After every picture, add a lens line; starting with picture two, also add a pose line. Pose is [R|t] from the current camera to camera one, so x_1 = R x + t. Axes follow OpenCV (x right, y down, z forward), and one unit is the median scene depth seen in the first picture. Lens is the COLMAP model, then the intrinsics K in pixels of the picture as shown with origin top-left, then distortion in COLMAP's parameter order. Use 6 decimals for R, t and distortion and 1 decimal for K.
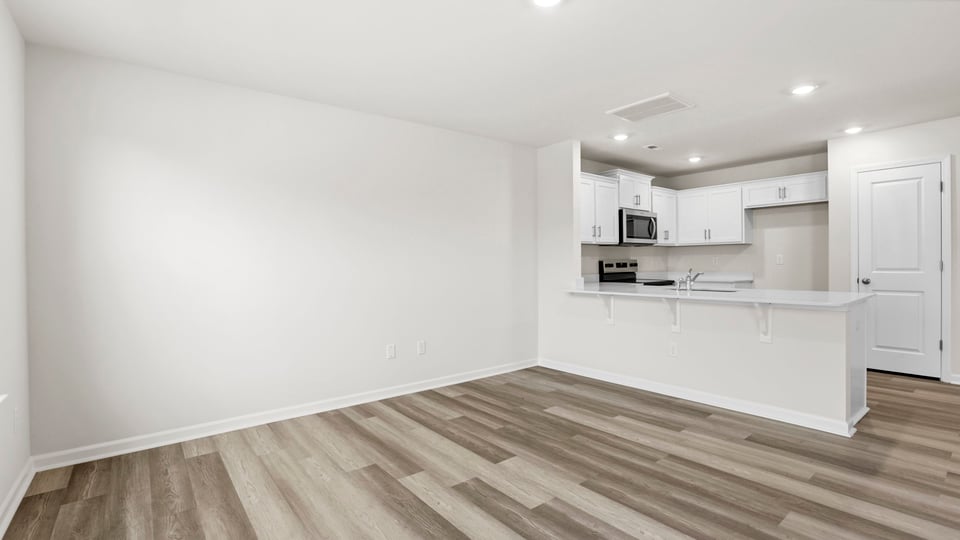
lens RADIAL K [[442.9, 0, 480.2], [0, 442.9, 266.7], [0, 0, 1]] dist [-0.054748, 0.019824]
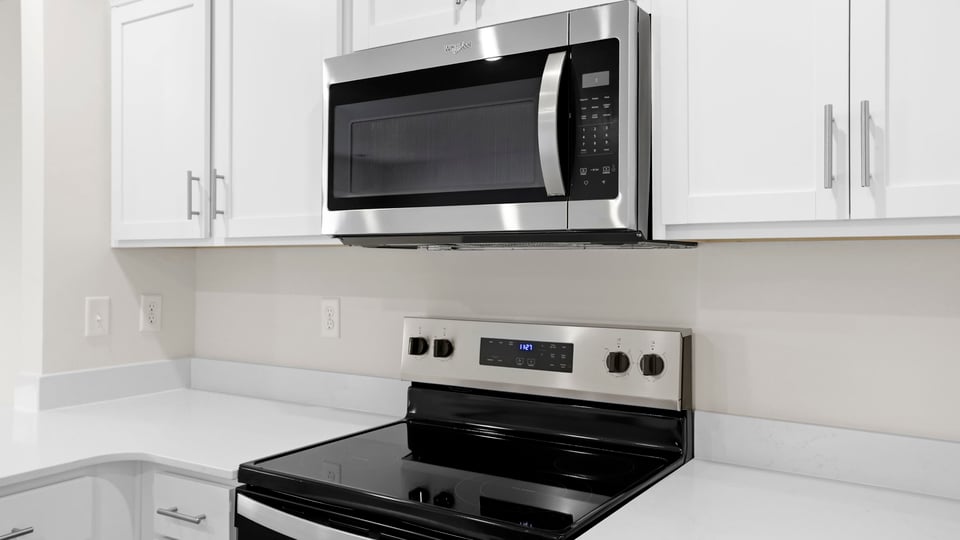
lens RADIAL K [[765.5, 0, 480.0], [0, 765.5, 270.0], [0, 0, 1]] dist [0.054631, 0.002180]
pose [[0.309221, 0.020770, -0.950763, 0.923480], [-0.020858, 0.999669, 0.015054, -0.063772], [0.950762, 0.015176, 0.309552, 1.328625]]
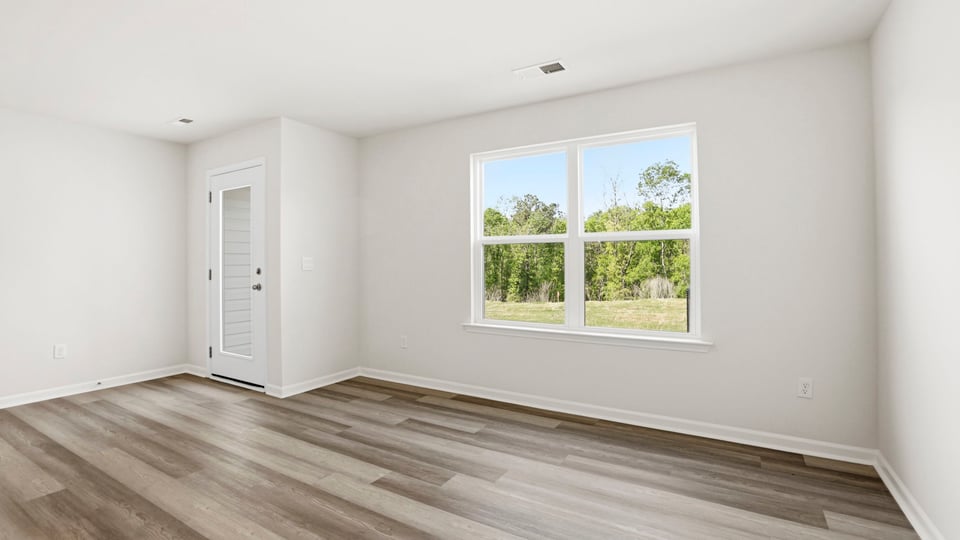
lens RADIAL K [[442.9, 0, 480.2], [0, 442.9, 266.7], [0, 0, 1]] dist [-0.054748, 0.019824]
pose [[-0.934744, 0.015591, -0.354980, 0.105283], [0.008649, 0.999739, 0.021136, -0.008421], [0.355217, 0.016687, -0.934635, 1.012733]]
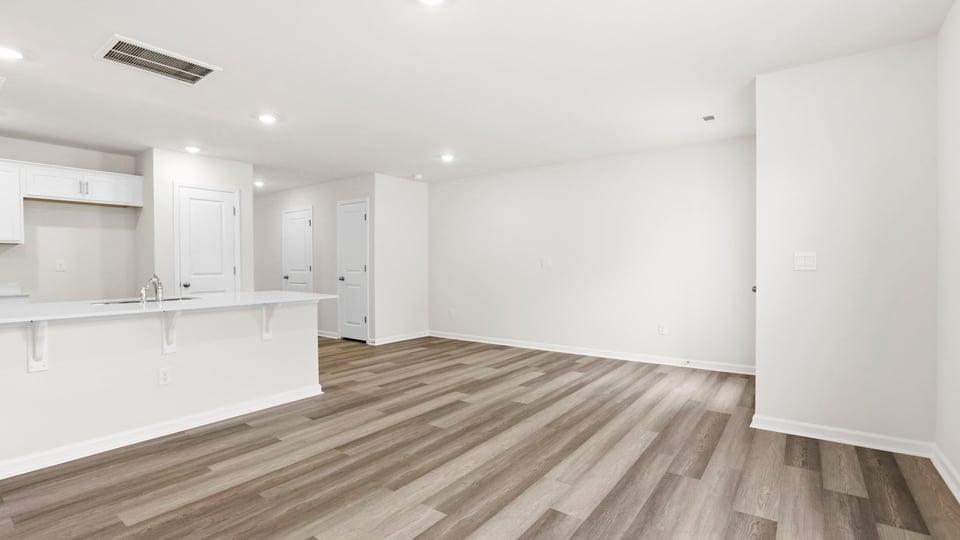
lens RADIAL K [[448.2, 0, 479.9], [0, 448.2, 267.2], [0, 0, 1]] dist [-0.057006, 0.020460]
pose [[-0.255529, 0.004291, 0.966792, -0.458550], [0.019399, 0.999812, 0.000690, 0.001951], [-0.966607, 0.018931, -0.255564, 0.626169]]
